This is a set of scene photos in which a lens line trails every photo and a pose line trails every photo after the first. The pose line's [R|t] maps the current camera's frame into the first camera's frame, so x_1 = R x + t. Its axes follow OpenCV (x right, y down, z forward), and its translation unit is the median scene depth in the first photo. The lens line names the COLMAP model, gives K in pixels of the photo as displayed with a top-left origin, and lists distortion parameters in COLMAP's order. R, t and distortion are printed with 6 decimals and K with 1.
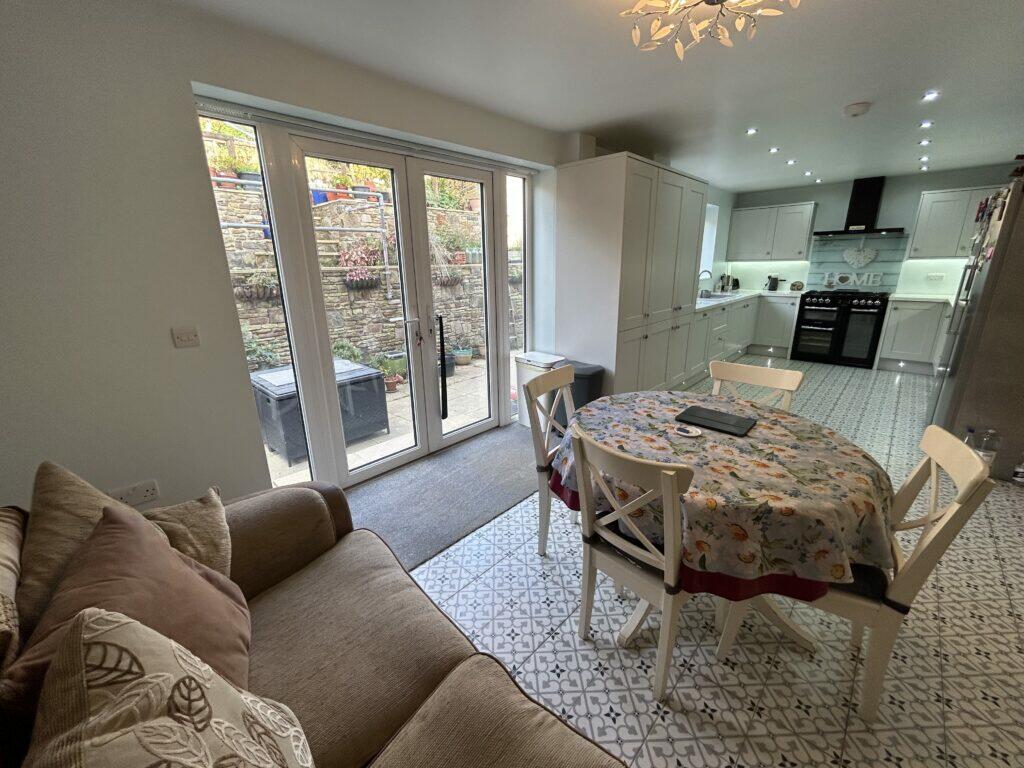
lens RADIAL K [[417.0, 0, 509.7], [0, 417.0, 384.6], [0, 0, 1]] dist [0.002723, -0.000480]
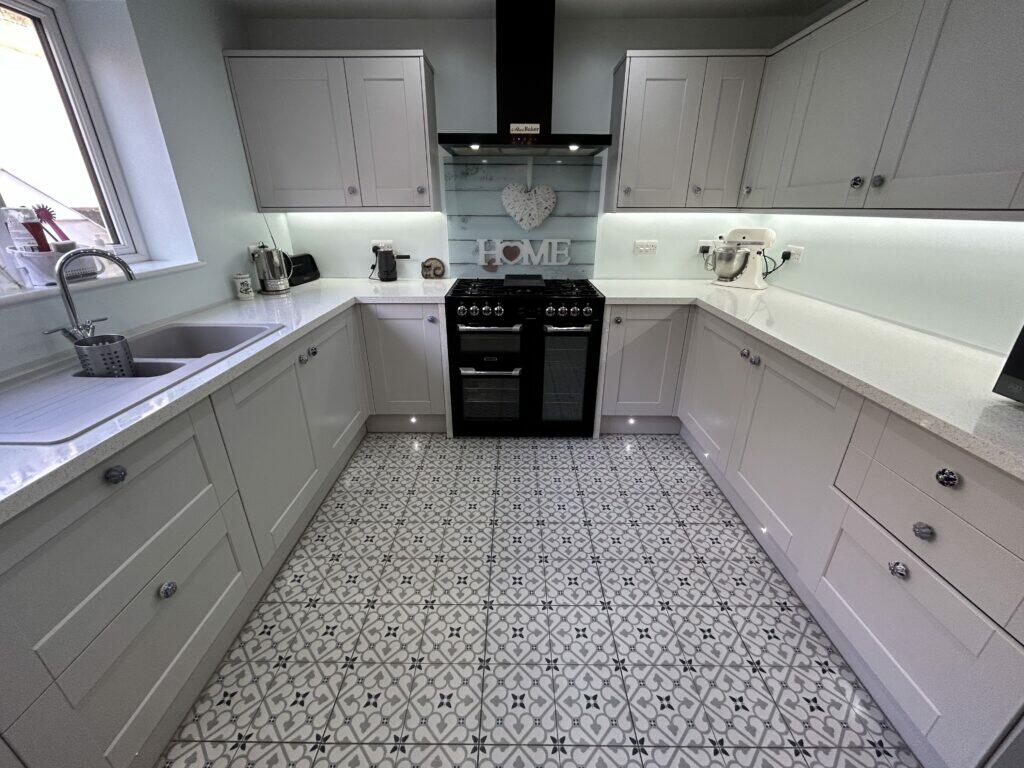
lens RADIAL K [[417.0, 0, 511.5], [0, 417.0, 384.2], [0, 0, 1]] dist [0.002723, -0.000480]
pose [[0.730980, -0.249682, 0.635080, 0.492101], [0.179194, 0.968231, 0.174407, -0.203996], [-0.658451, -0.013685, 0.752499, 0.685422]]
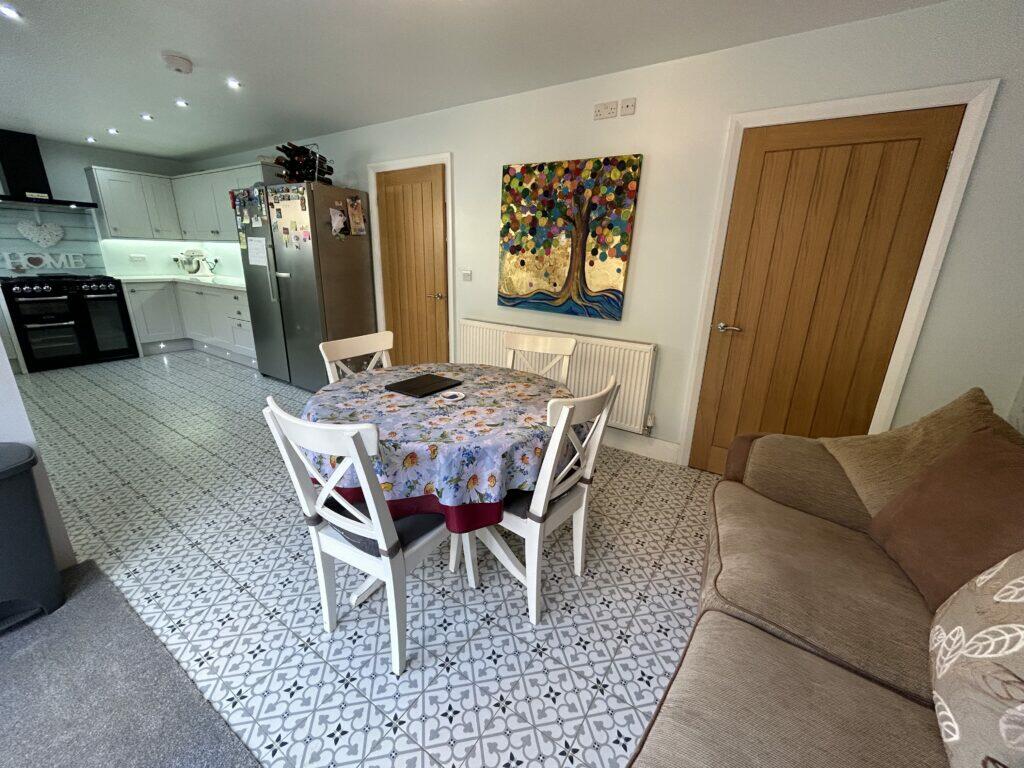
lens RADIAL K [[417.0, 0, 511.0], [0, 417.0, 384.5], [0, 0, 1]] dist [0.002723, -0.000480]
pose [[-0.164512, -0.280807, 0.945560, -0.171732], [0.257685, 0.913095, 0.315999, -0.062282], [-0.952121, 0.295643, -0.077856, 0.297357]]
